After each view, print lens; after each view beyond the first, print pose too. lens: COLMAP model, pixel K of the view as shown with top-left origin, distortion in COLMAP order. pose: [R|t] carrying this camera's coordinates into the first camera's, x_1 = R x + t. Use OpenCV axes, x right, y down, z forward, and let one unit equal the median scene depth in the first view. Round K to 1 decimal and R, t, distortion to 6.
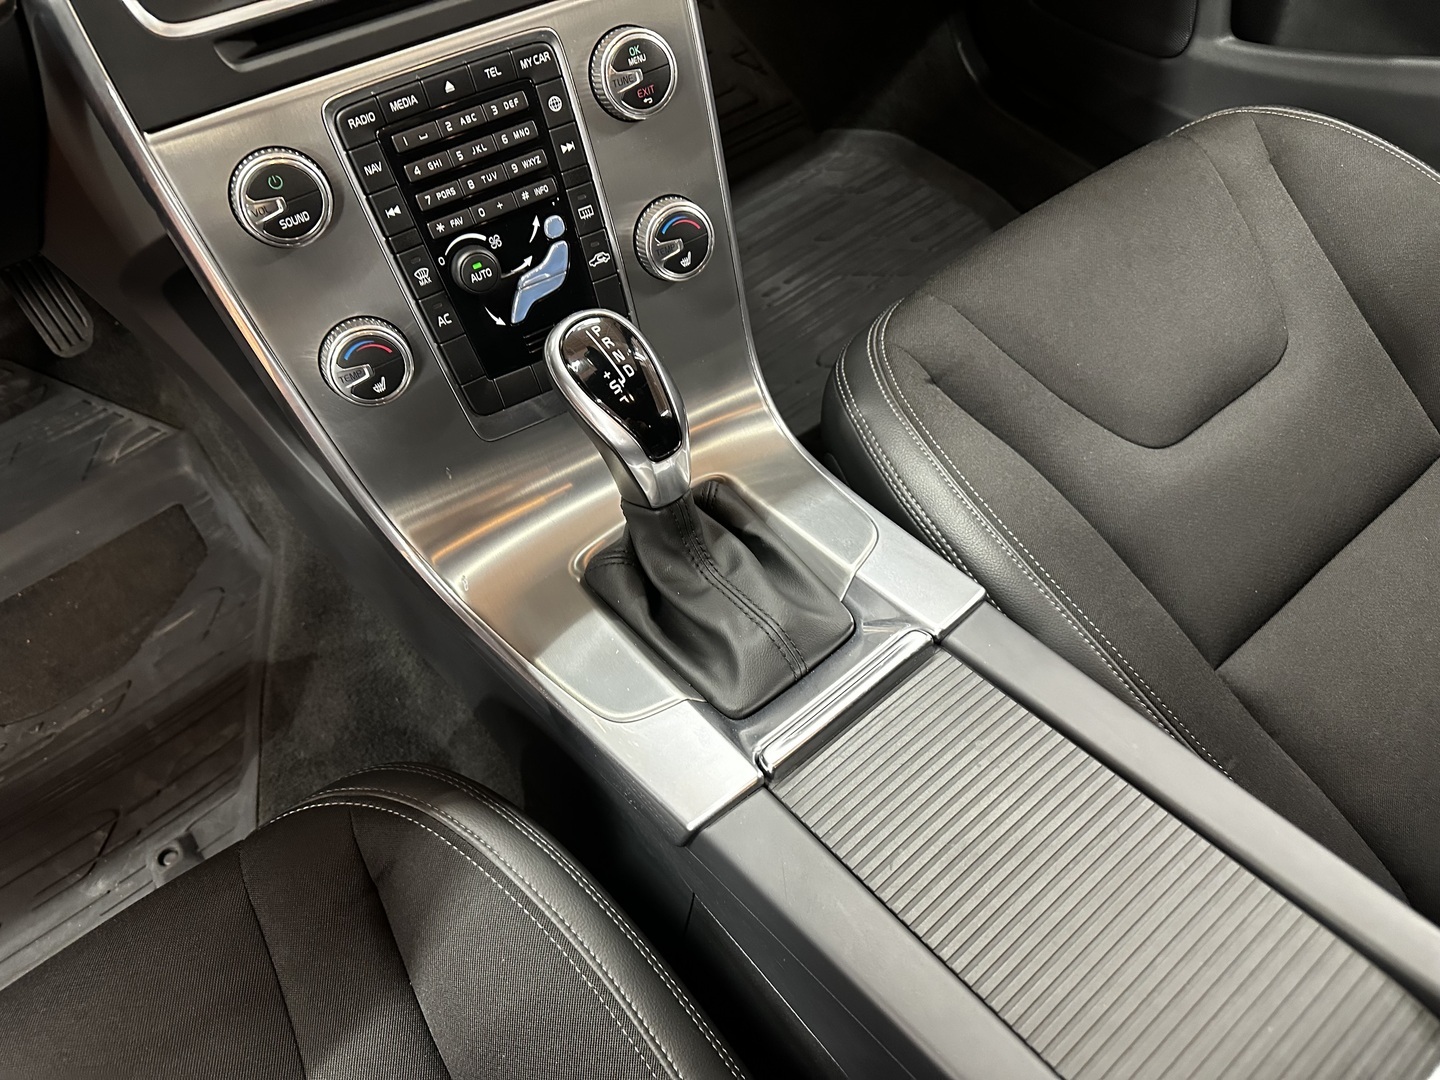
lens RADIAL K [[1039.6, 0, 720.0], [0, 1039.6, 540.0], [0, 0, 1]] dist [0.124749, -0.284584]
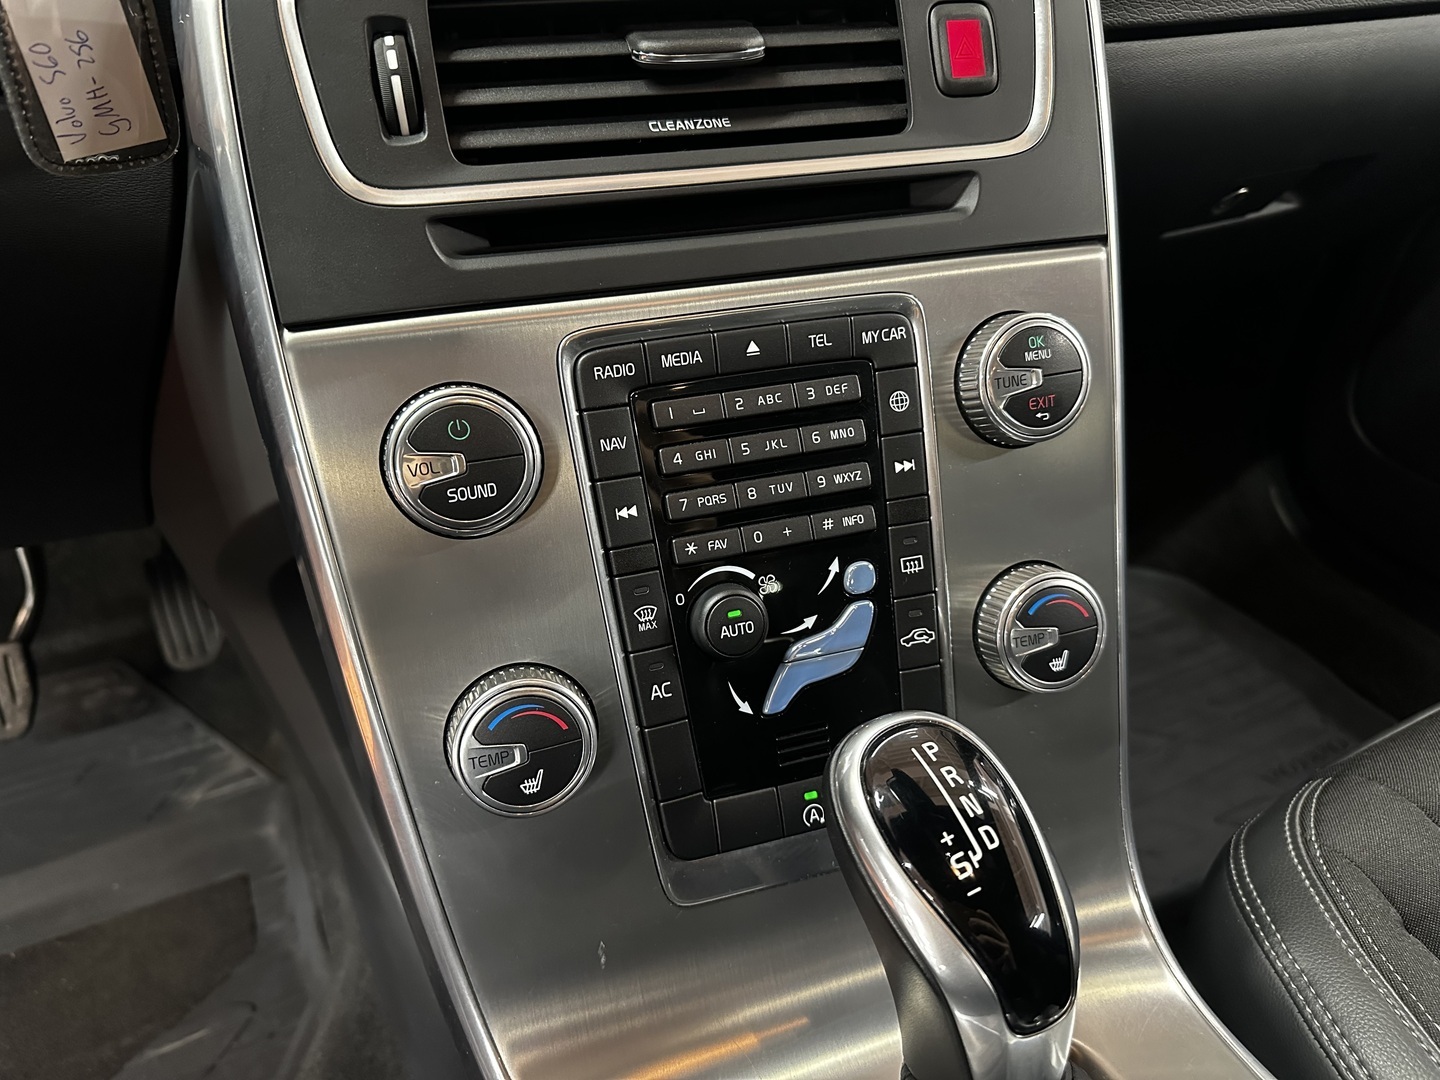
lens RADIAL K [[1034.3, 0, 736.2], [0, 1034.3, 538.8], [0, 0, 1]] dist [0.072523, -0.106785]
pose [[0.978851, 0.138995, -0.150103, -0.143627], [-0.186354, 0.908531, -0.373957, -0.074134], [0.084395, 0.394020, 0.915219, 0.424062]]
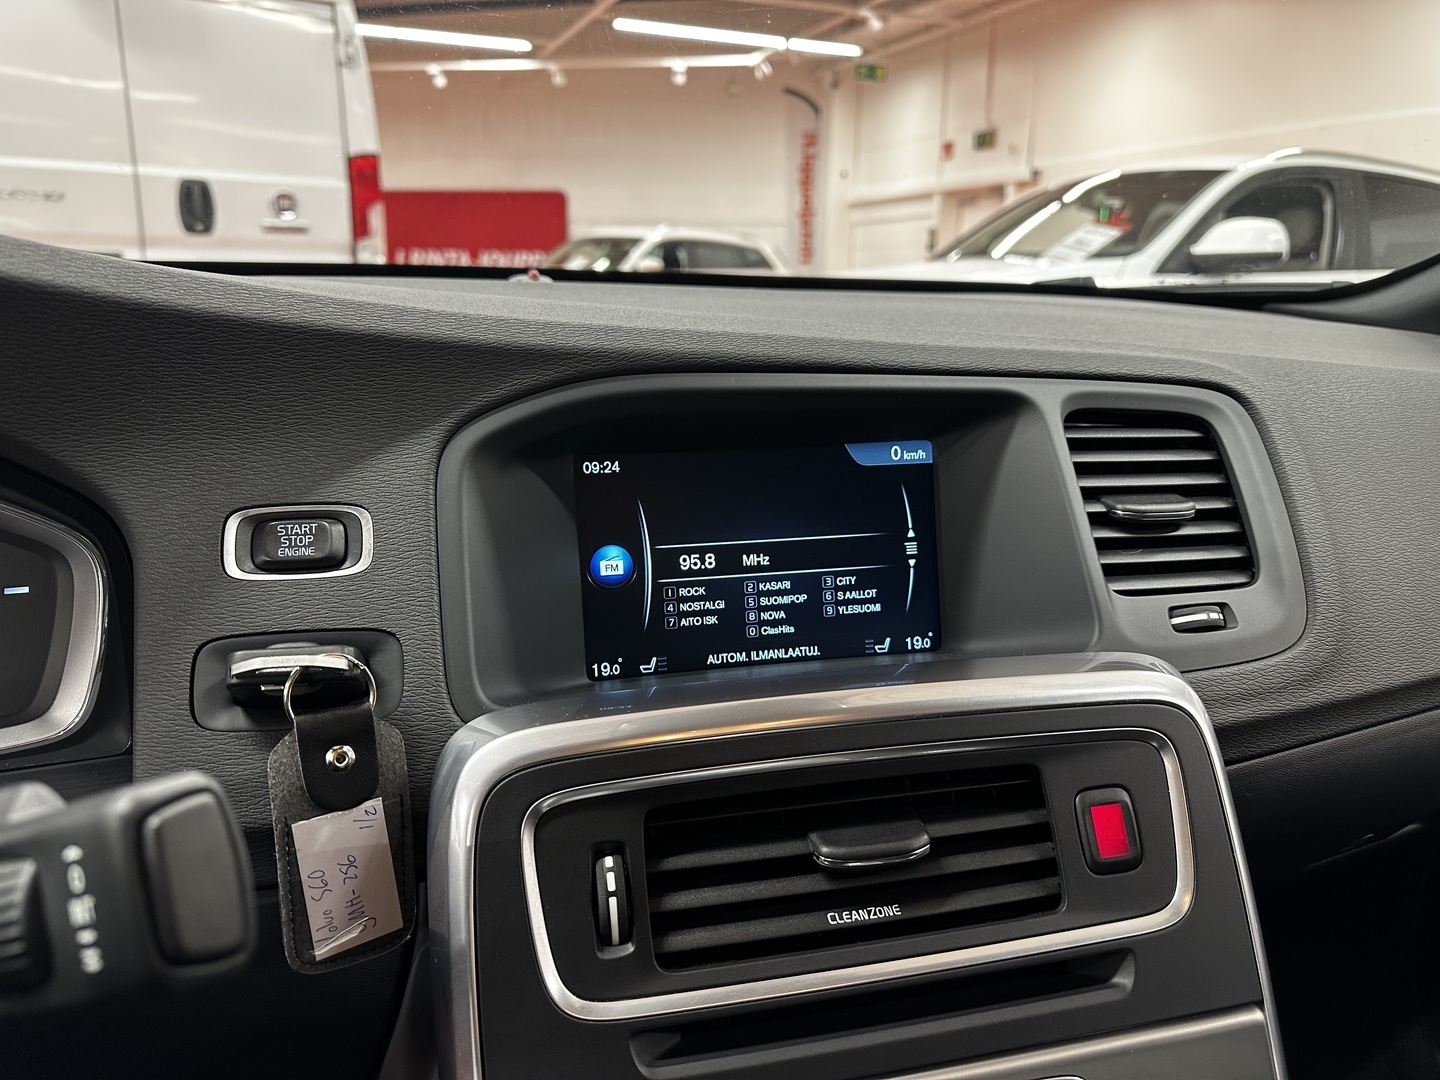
lens RADIAL K [[1041.7, 0, 739.7], [0, 1041.7, 535.9], [0, 0, 1]] dist [0.064795, -0.144165]
pose [[0.960977, 0.071405, -0.267254, -0.208399], [-0.239425, 0.698607, -0.674258, -0.211396], [0.138560, 0.711934, 0.688441, 0.239002]]
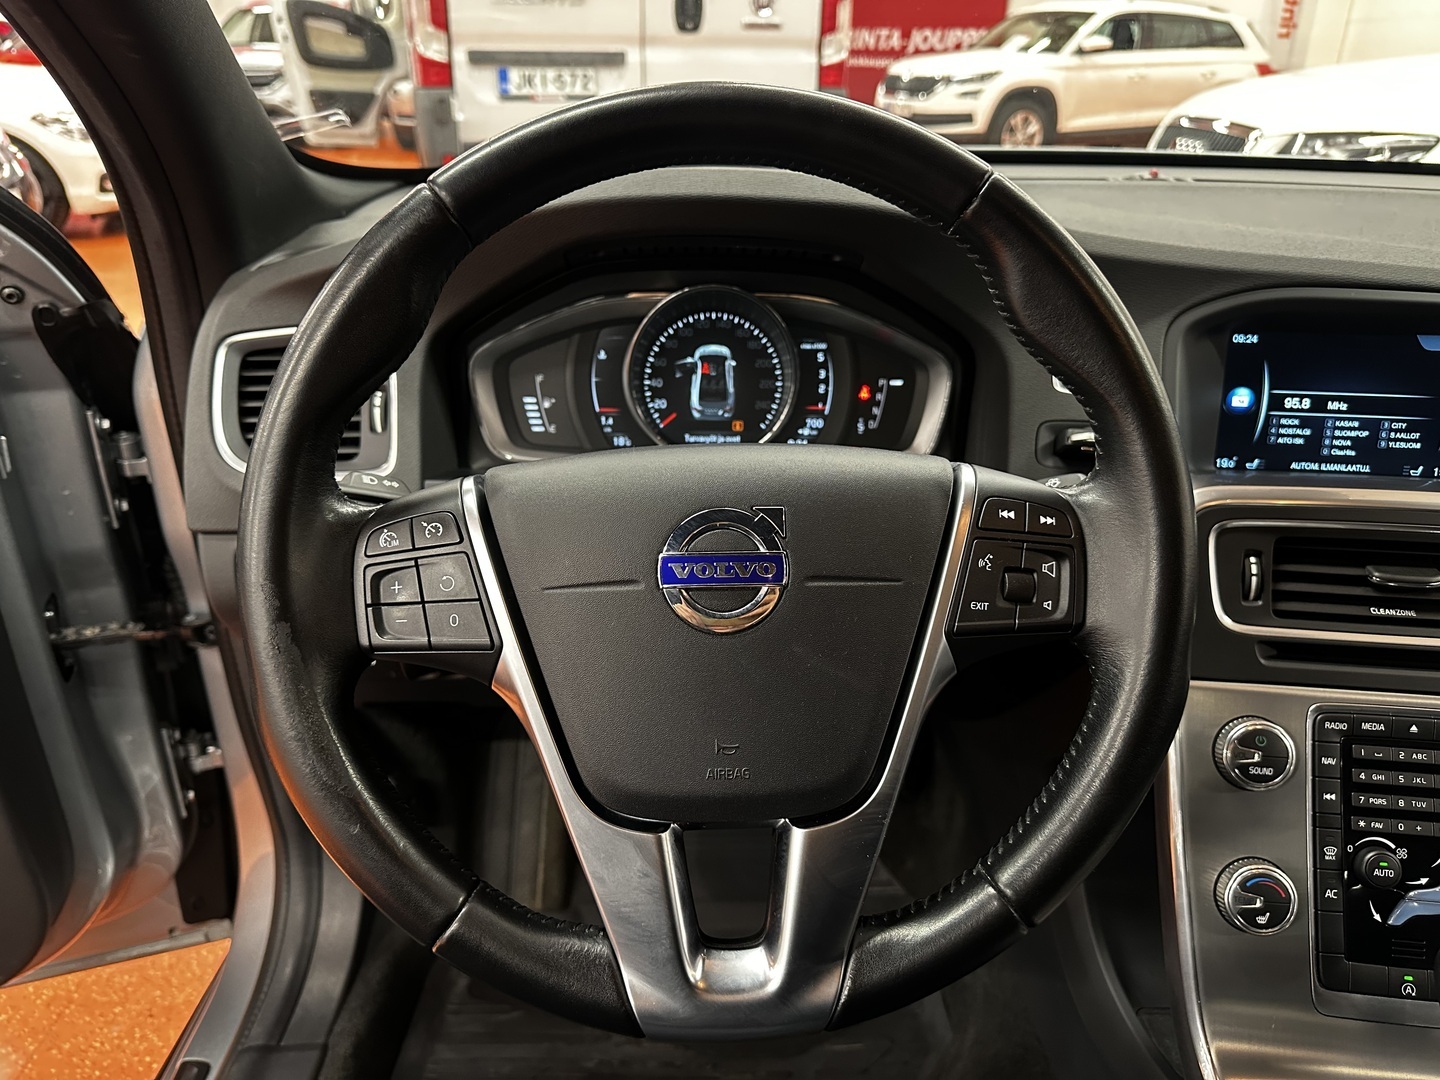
lens RADIAL K [[1031.1, 0, 742.5], [0, 1031.1, 541.7], [0, 0, 1]] dist [-0.003535, -0.004947]
pose [[0.788679, 0.259685, -0.557270, -0.245849], [-0.524168, 0.757712, -0.388742, 0.282811], [0.321299, 0.598696, 0.733710, -0.281816]]
